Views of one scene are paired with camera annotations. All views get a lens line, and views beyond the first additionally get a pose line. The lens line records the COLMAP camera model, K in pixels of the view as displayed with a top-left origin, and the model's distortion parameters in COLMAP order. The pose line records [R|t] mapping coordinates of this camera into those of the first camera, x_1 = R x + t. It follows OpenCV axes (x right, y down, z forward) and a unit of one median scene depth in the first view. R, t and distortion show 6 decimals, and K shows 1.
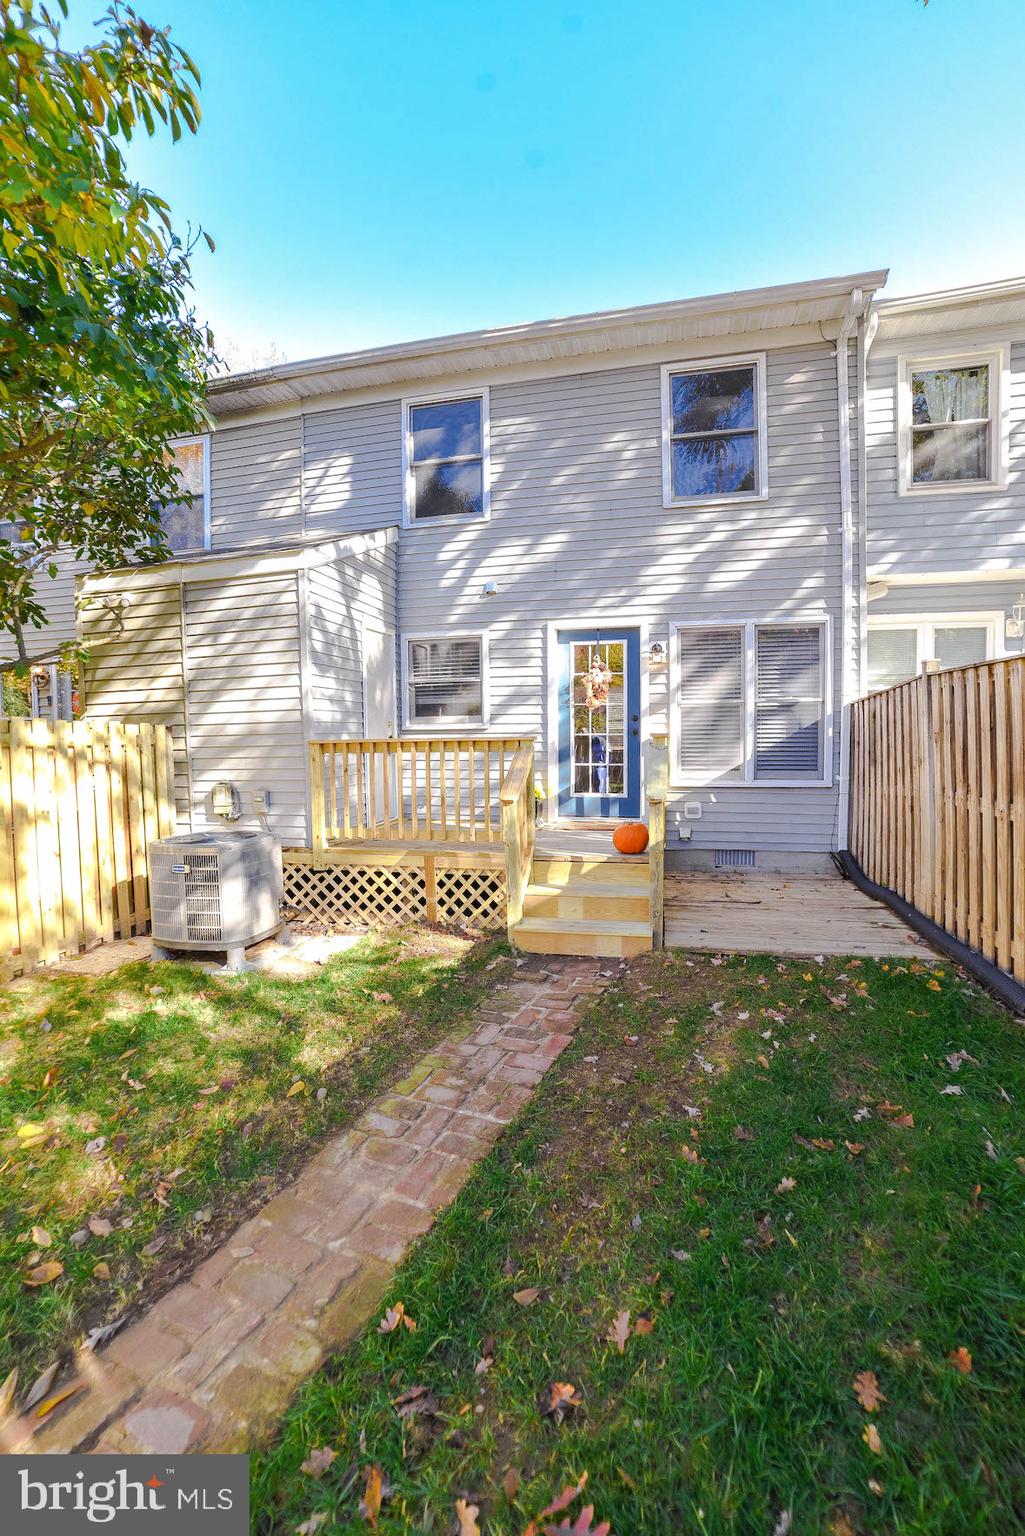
lens RADIAL K [[646.2, 0, 515.9], [0, 646.2, 774.2], [0, 0, 1]] dist [-0.083307, 0.042013]
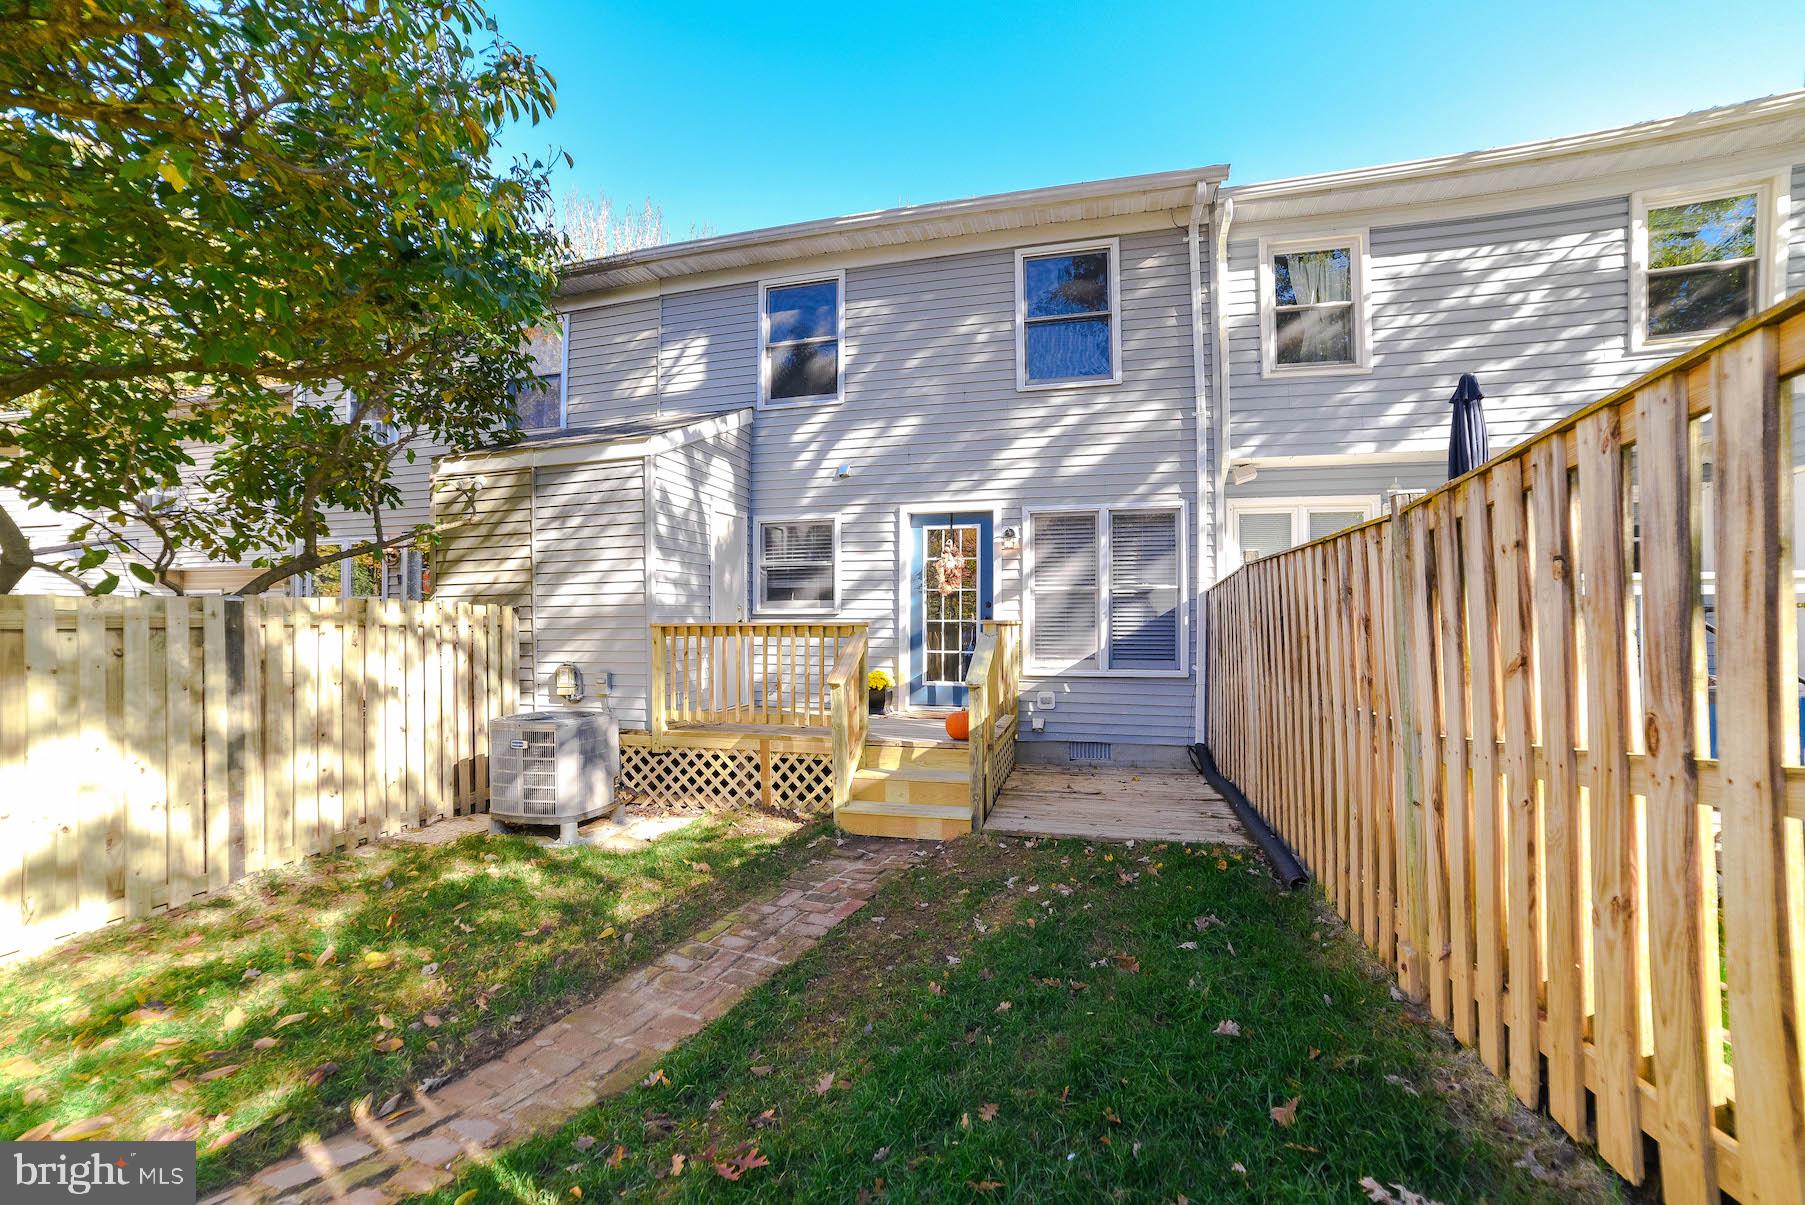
lens RADIAL K [[759.3, 0, 902.5], [0, 759.3, 627.6], [0, 0, 1]] dist [-0.083307, 0.042013]
pose [[0.999355, 0.011347, -0.034065, 0.110392], [-0.013103, 0.998573, -0.051770, 0.010022], [0.033429, 0.052183, 0.998078, -0.166734]]
